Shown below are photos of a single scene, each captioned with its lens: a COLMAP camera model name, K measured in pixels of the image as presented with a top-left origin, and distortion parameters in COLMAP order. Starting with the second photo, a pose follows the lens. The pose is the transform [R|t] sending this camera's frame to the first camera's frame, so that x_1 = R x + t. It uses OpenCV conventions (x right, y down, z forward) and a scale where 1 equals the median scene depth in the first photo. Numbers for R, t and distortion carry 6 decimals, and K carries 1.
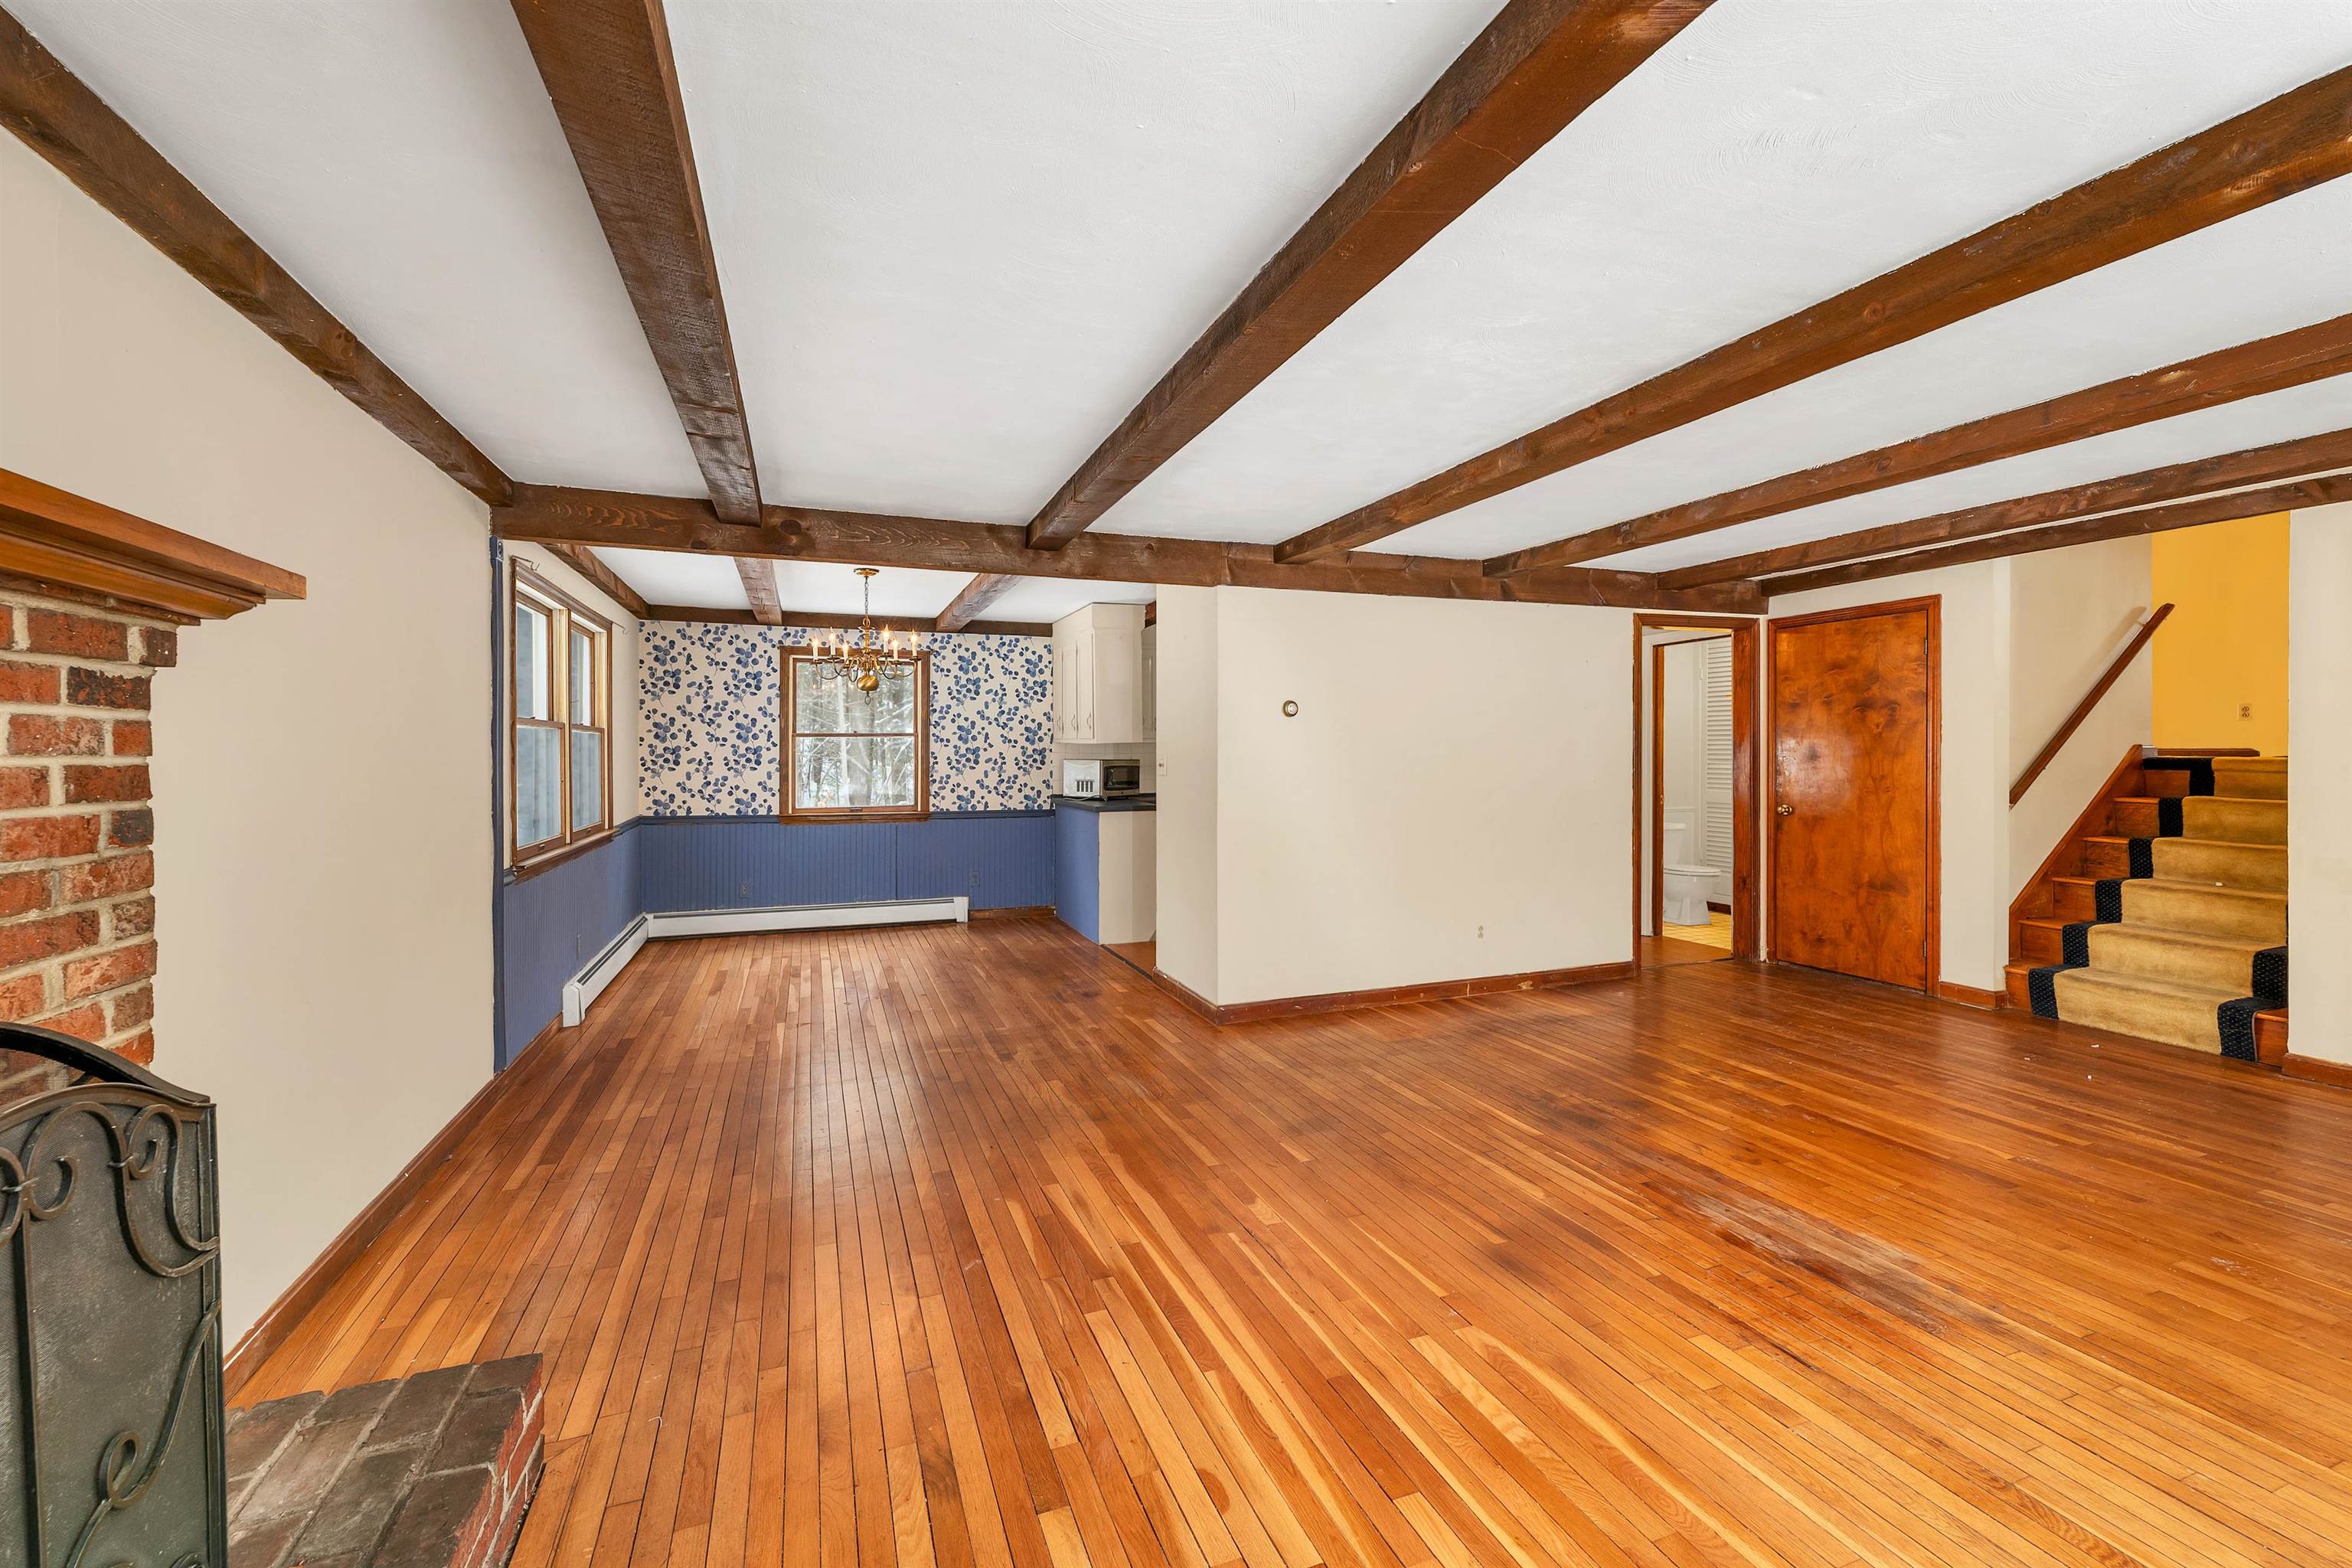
lens RADIAL K [[975.7, 0, 1178.8], [0, 975.7, 760.7], [0, 0, 1]] dist [0.005475, 0.000187]
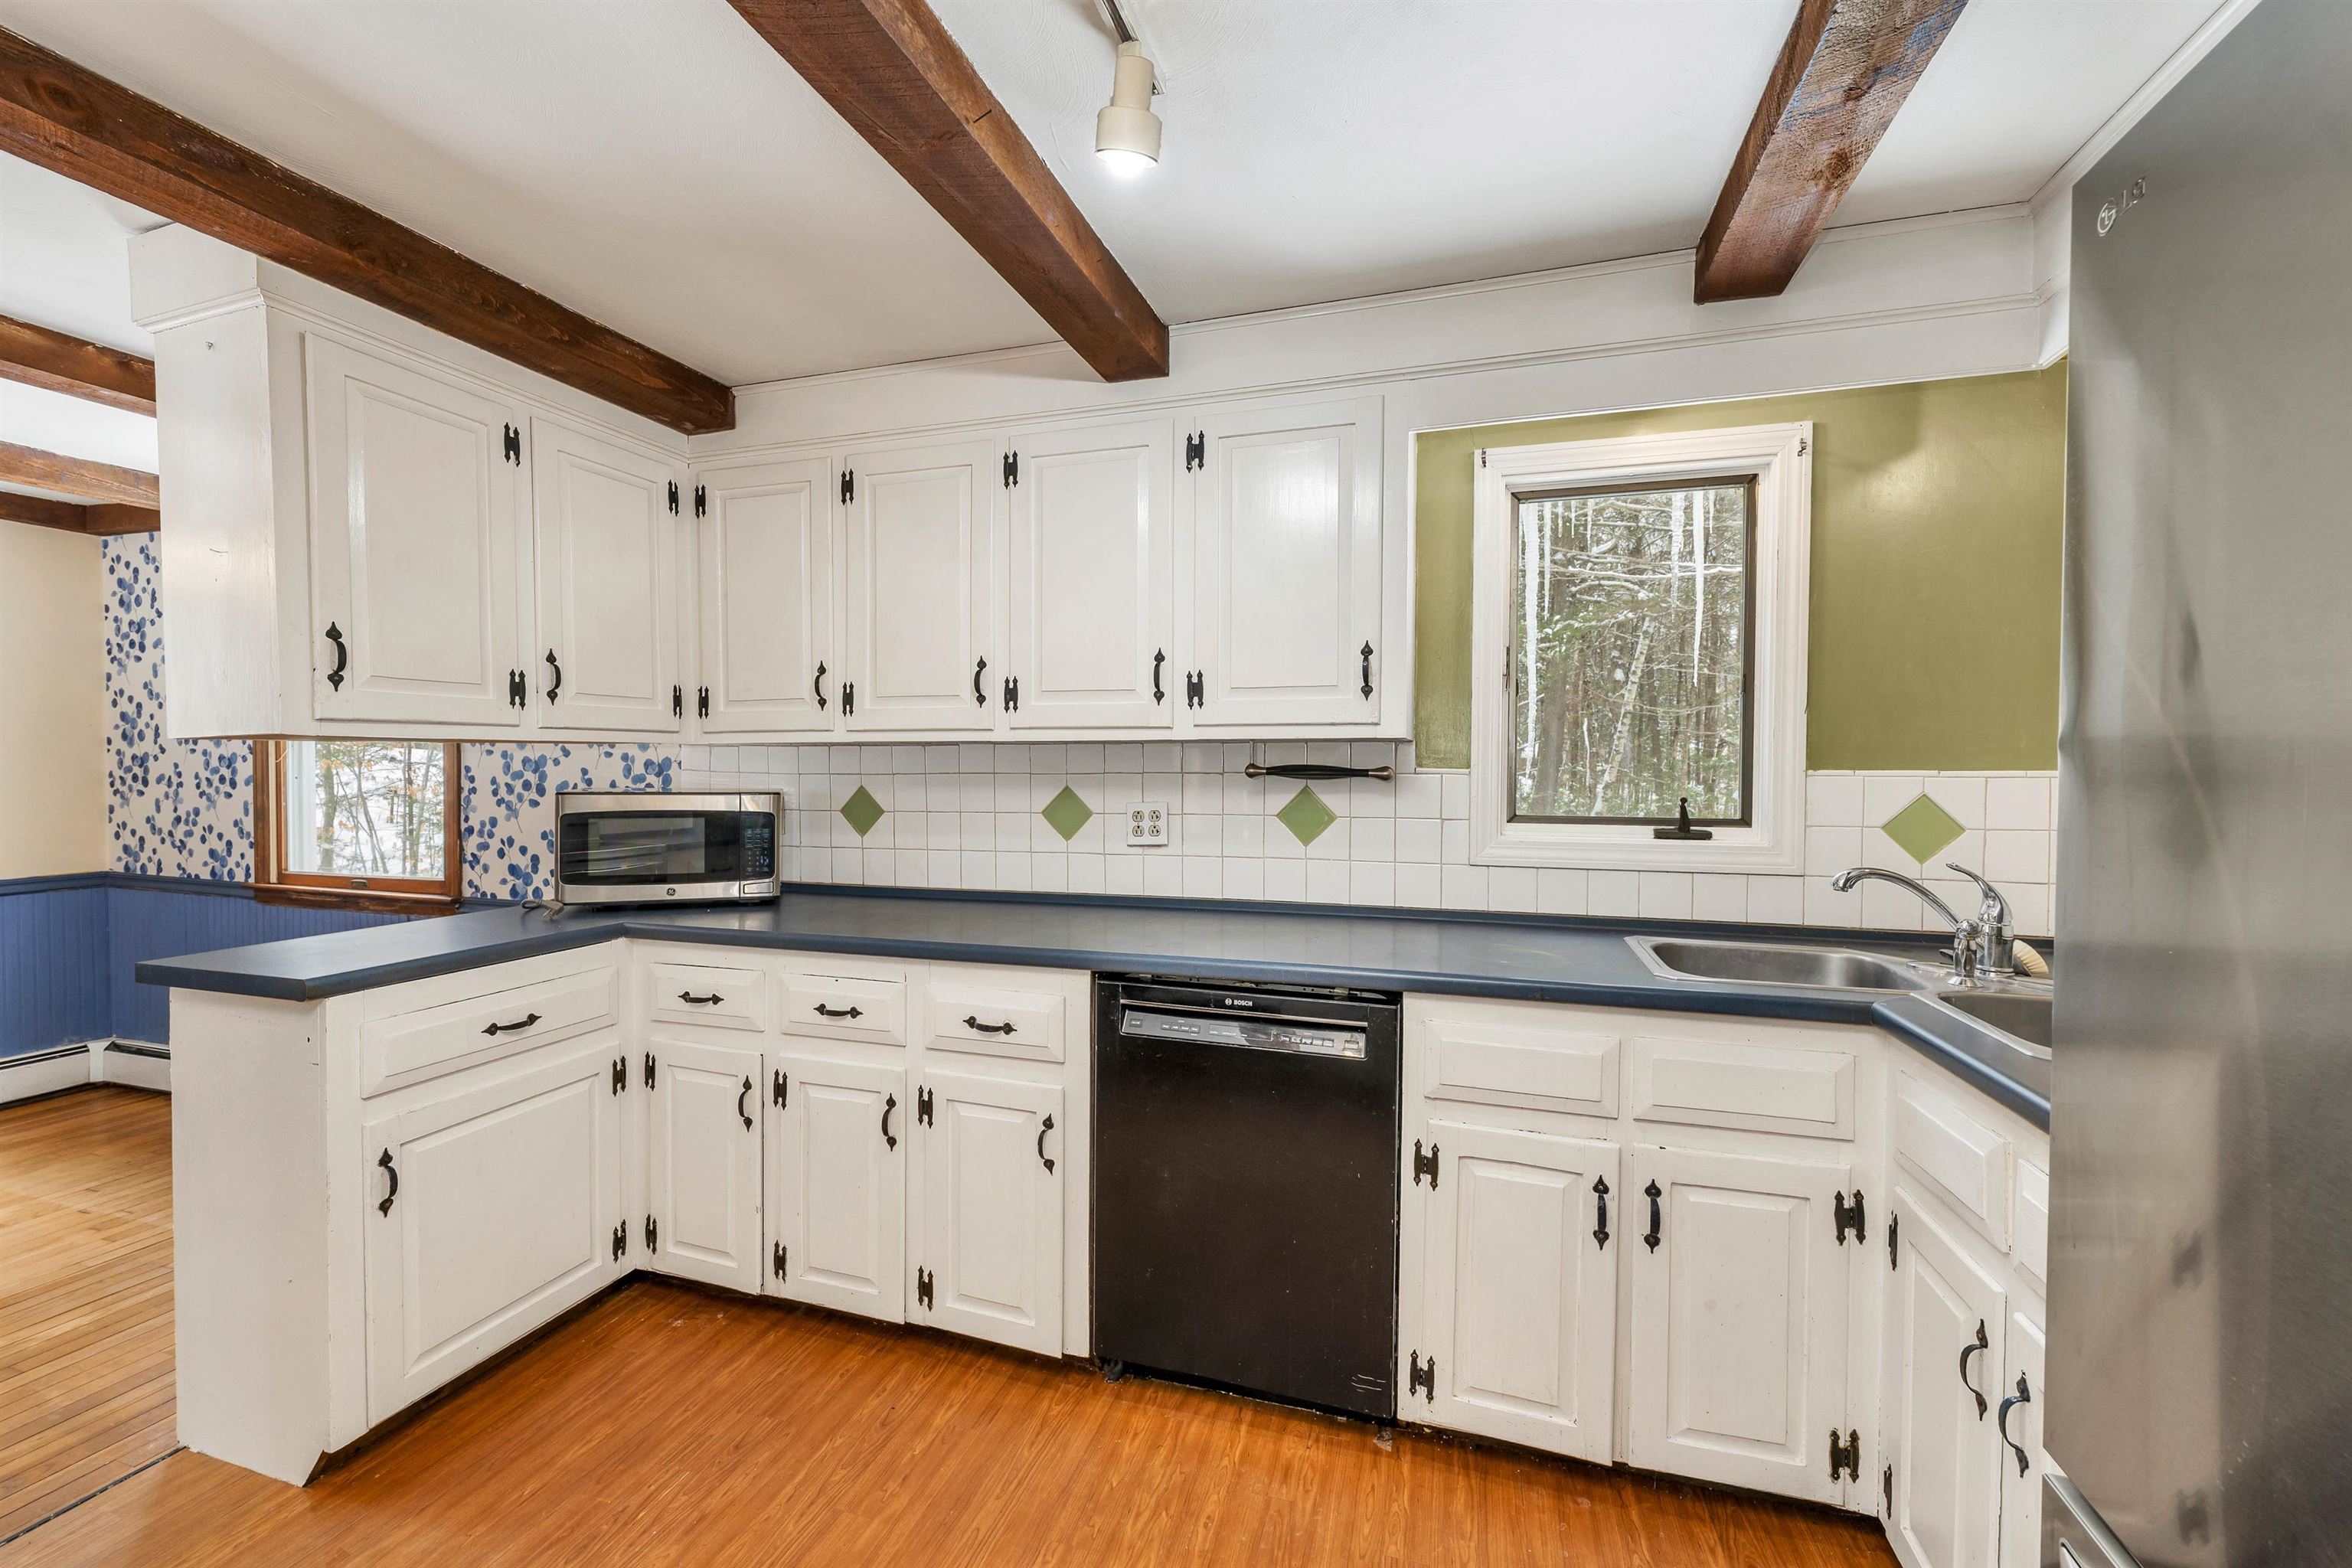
lens RADIAL K [[963.9, 0, 1167.9], [0, 963.9, 775.4], [0, 0, 1]] dist [0.000416, 0.000150]
pose [[0.783722, 0.012505, -0.620986, 0.389281], [-0.012476, 0.999913, 0.004390, -0.014724], [0.620986, 0.004307, 0.783810, 1.177616]]
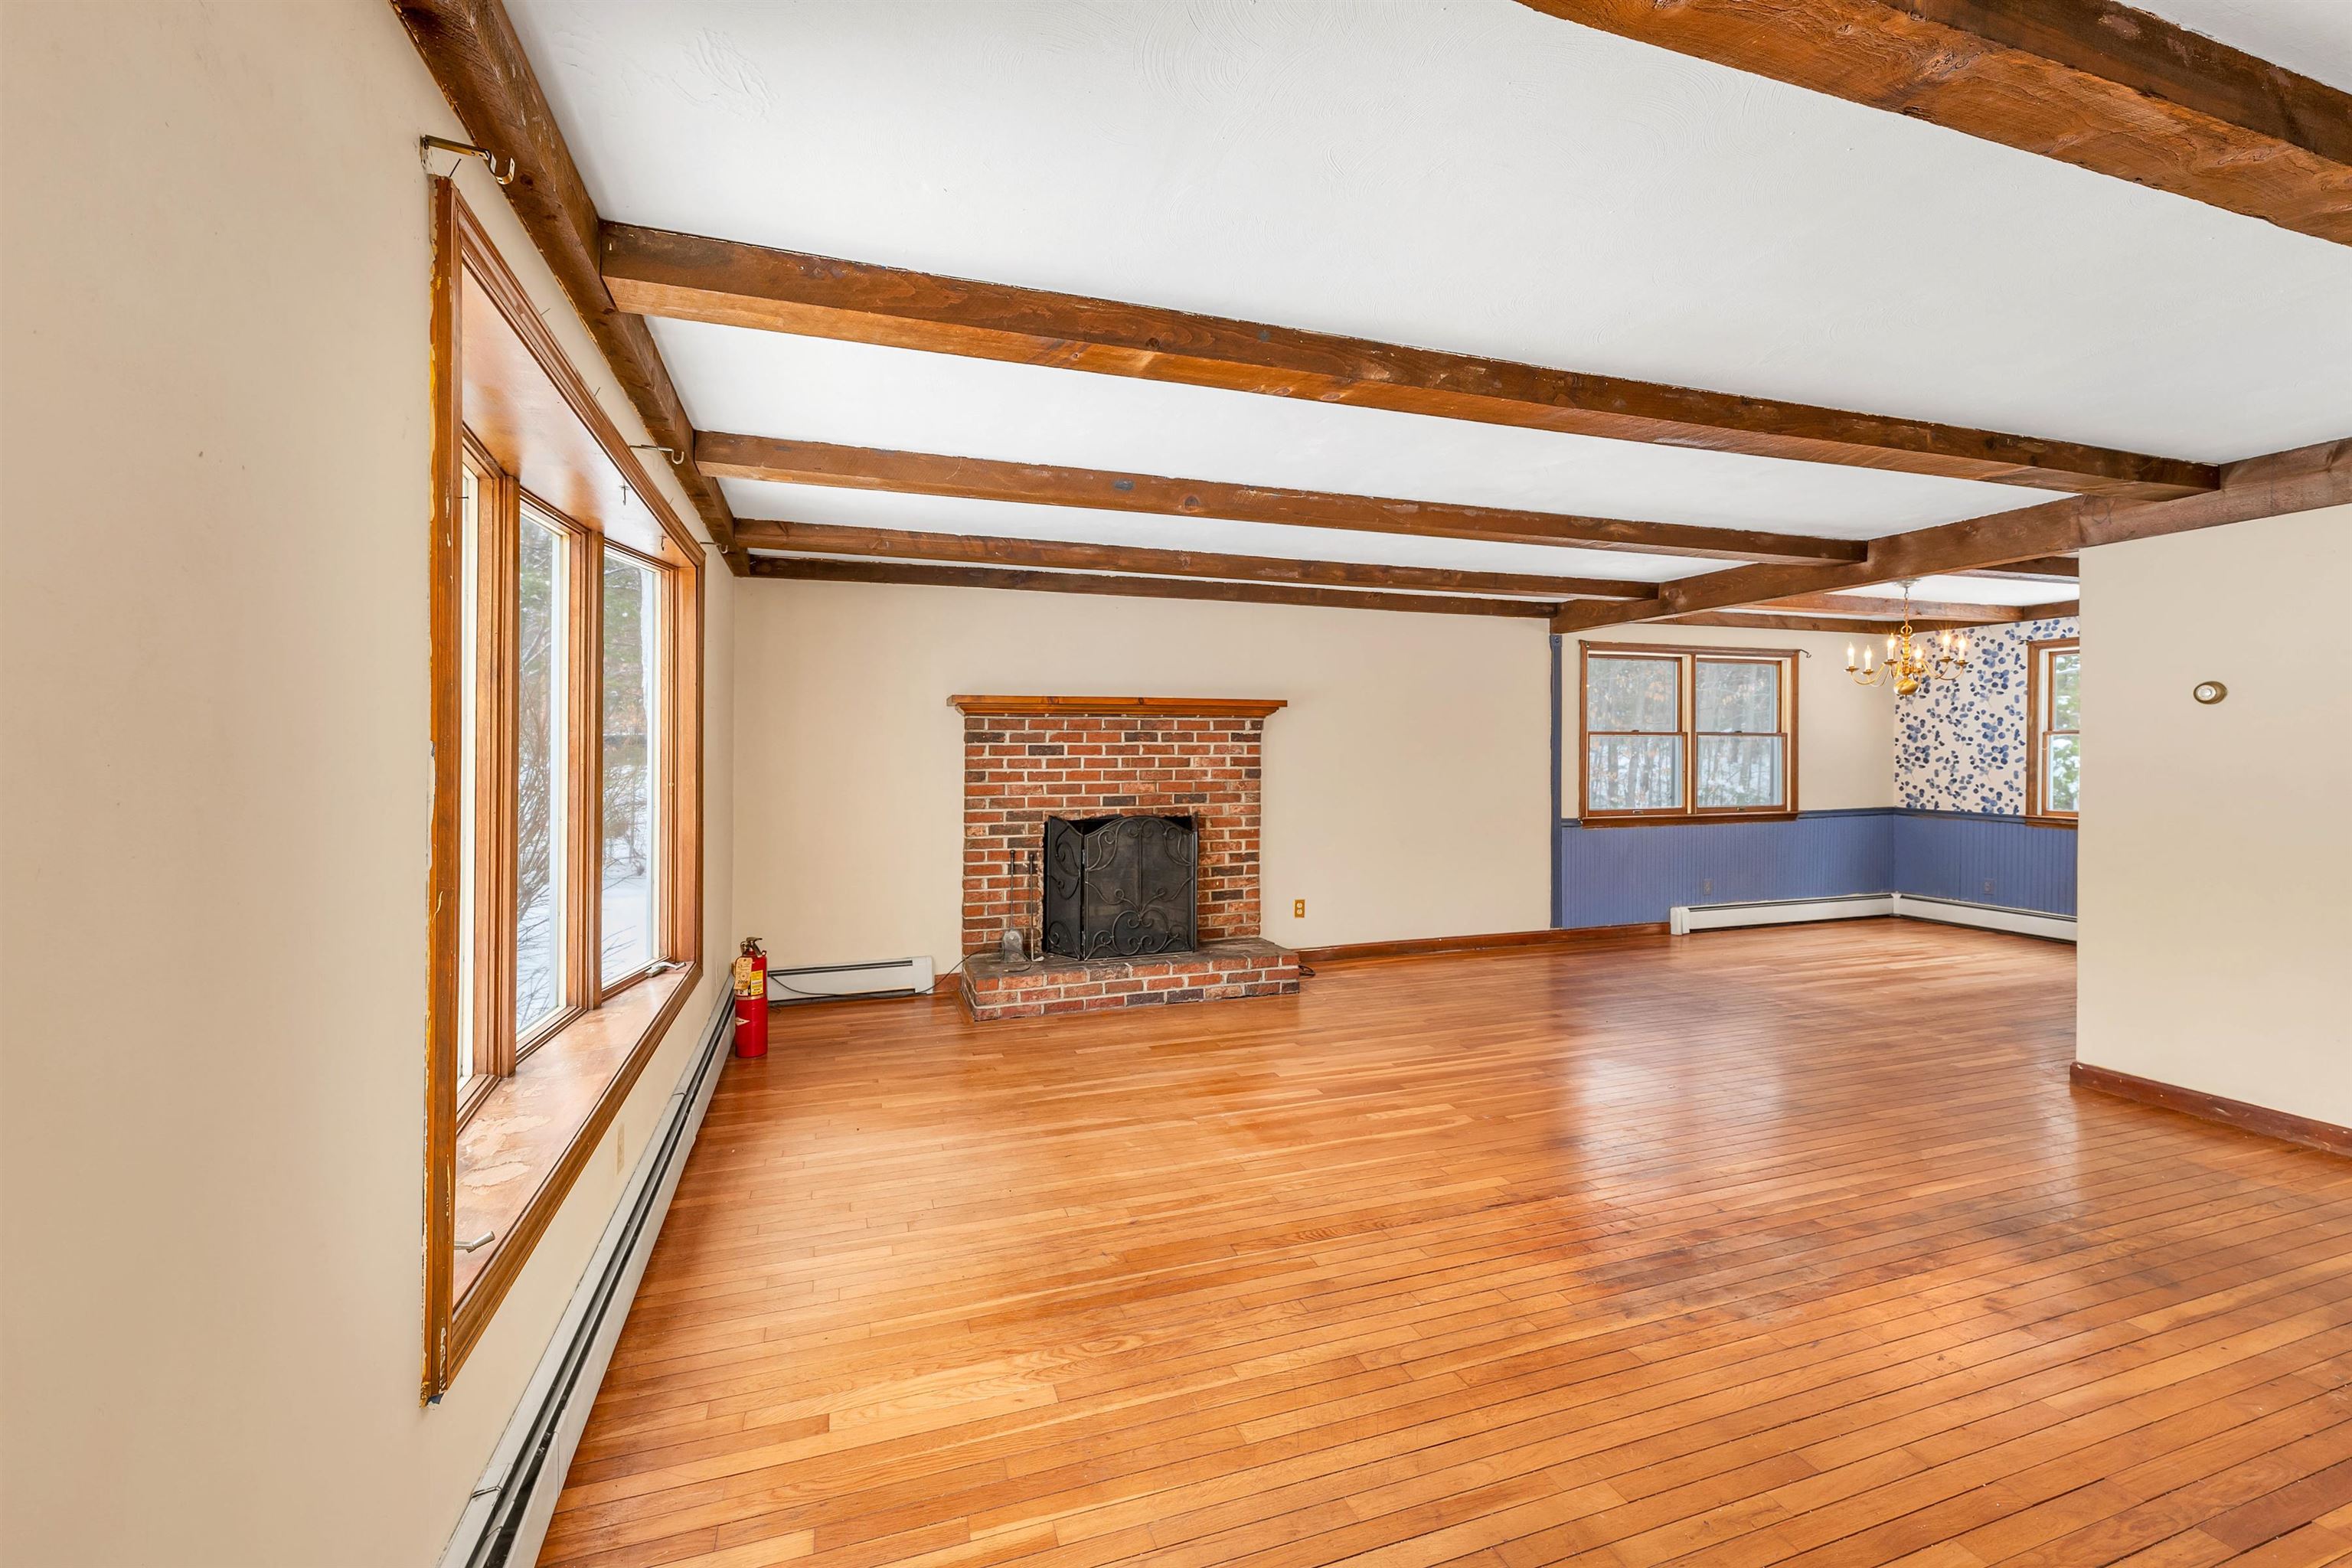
lens RADIAL K [[963.9, 0, 1167.9], [0, 963.9, 775.4], [0, 0, 1]] dist [0.000416, 0.000150]
pose [[-0.031802, 0.024343, -0.999198, 0.760039], [-0.005878, 0.999682, 0.024542, -0.003902], [0.999477, 0.006654, -0.031649, 0.228090]]
